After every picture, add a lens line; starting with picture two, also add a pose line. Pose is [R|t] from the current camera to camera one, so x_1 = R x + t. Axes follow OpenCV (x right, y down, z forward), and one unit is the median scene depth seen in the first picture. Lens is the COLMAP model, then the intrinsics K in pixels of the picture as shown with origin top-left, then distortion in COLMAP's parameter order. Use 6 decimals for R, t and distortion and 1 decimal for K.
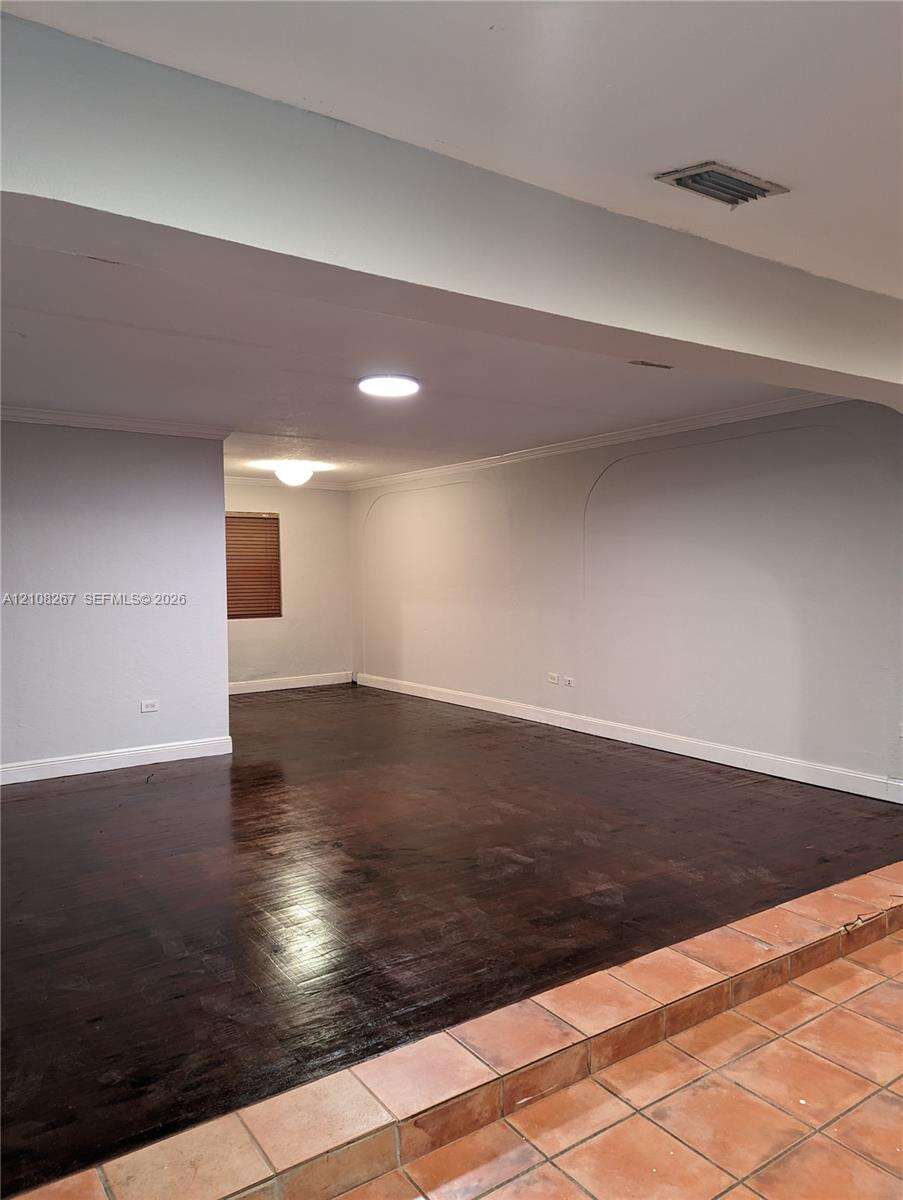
lens RADIAL K [[846.3, 0, 451.5], [0, 846.3, 600.0], [0, 0, 1]] dist [-0.000167, 0.000226]
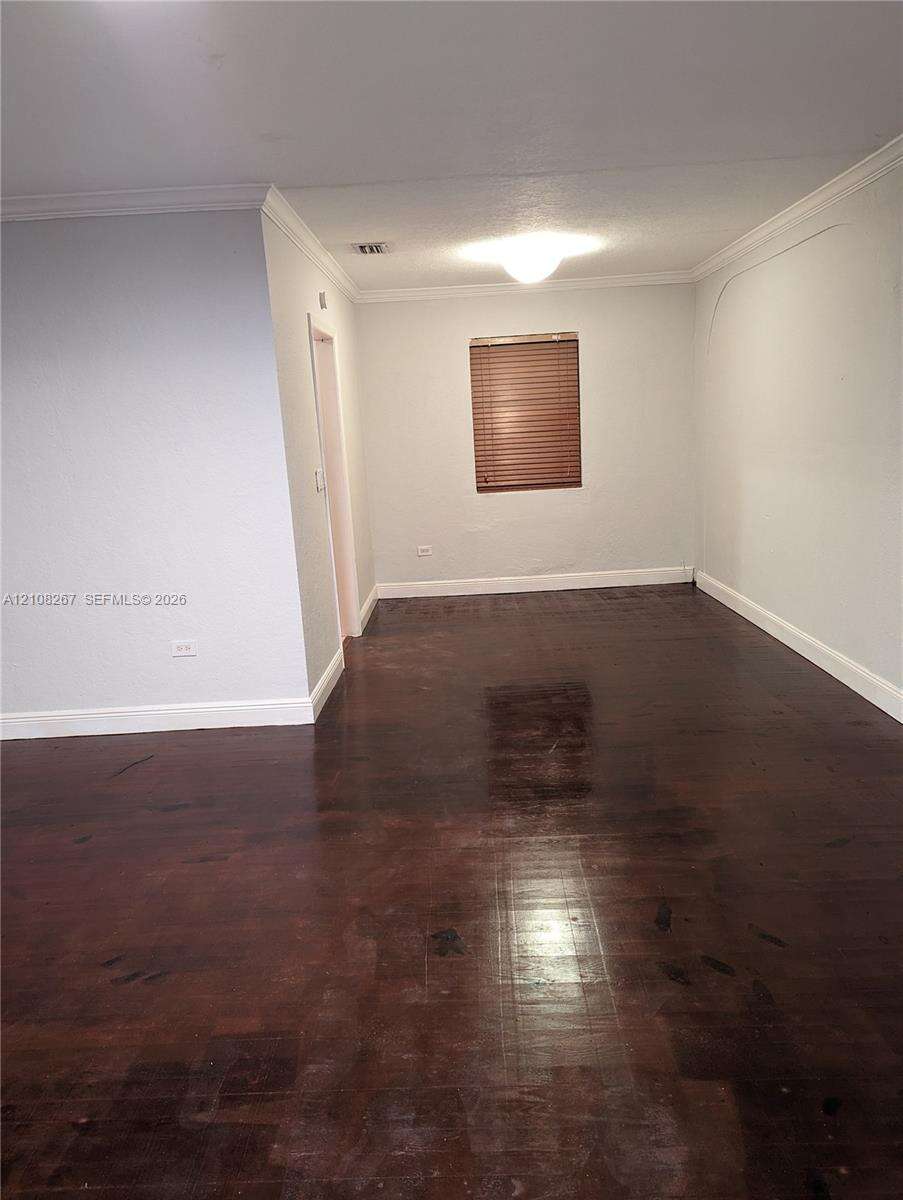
lens RADIAL K [[872.1, 0, 451.5], [0, 872.1, 600.0], [0, 0, 1]] dist [0.121580, 0.000409]
pose [[0.819702, 0.085758, -0.566334, 0.133651], [0.022081, 0.983262, 0.180853, -0.022062], [0.572364, -0.160751, 0.804088, 0.346121]]
